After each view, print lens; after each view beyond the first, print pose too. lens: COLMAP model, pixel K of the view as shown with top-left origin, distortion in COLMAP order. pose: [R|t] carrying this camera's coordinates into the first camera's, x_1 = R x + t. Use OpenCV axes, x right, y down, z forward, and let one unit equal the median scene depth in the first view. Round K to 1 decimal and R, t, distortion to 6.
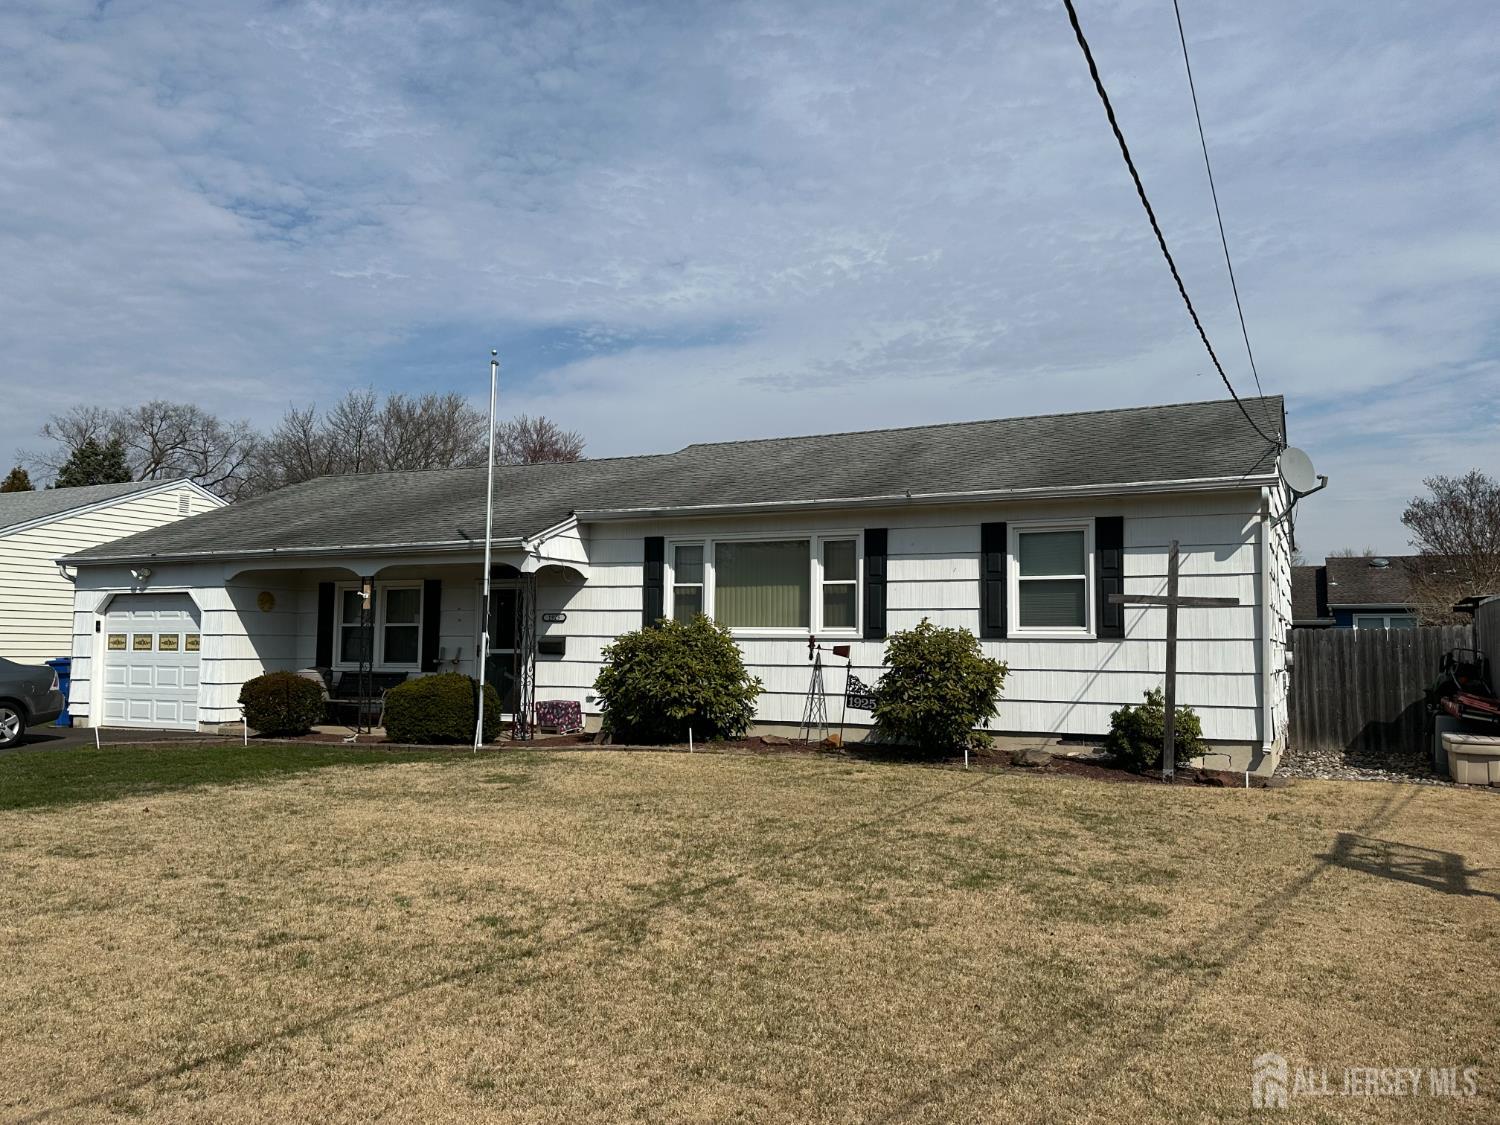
lens RADIAL K [[1175.9, 0, 750.0], [0, 1175.9, 562.5], [0, 0, 1]] dist [0.057232, -0.008003]
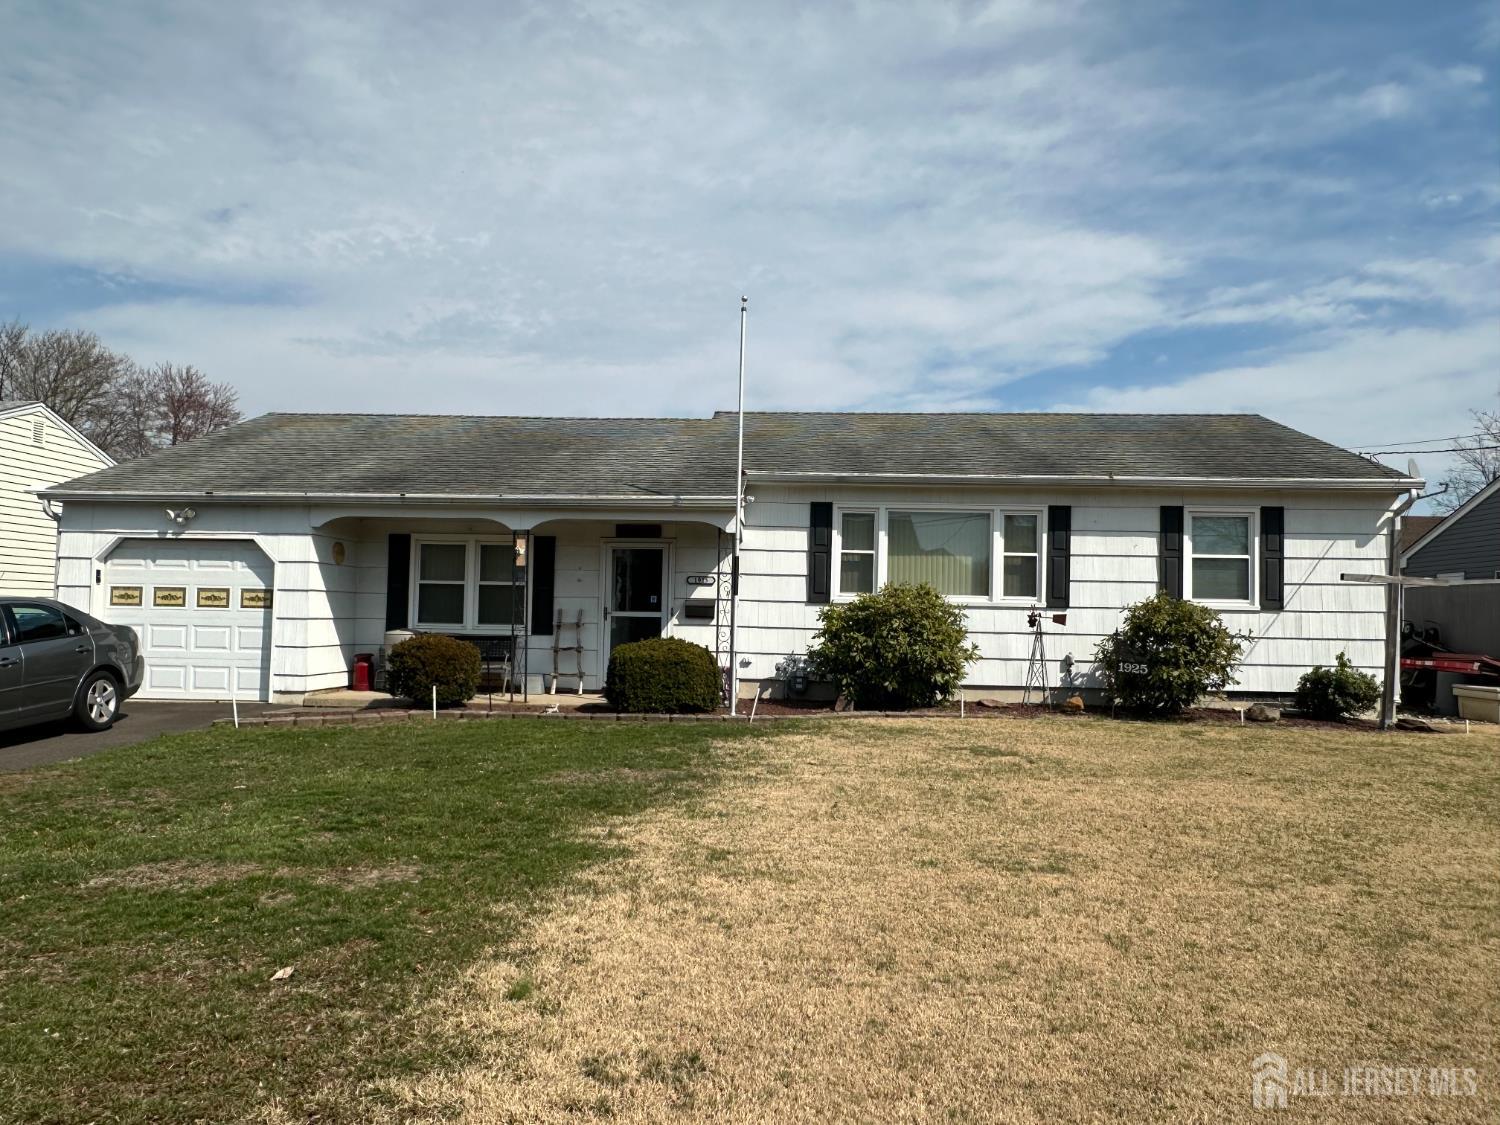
lens RADIAL K [[1042.7, 0, 750.0], [0, 1042.7, 562.5], [0, 0, 1]] dist [-0.006457, -0.001457]
pose [[0.926568, 0.029019, 0.375005, -0.468821], [-0.039593, 0.999005, 0.020521, 0.013640], [-0.374037, -0.033862, 0.926795, 0.201330]]
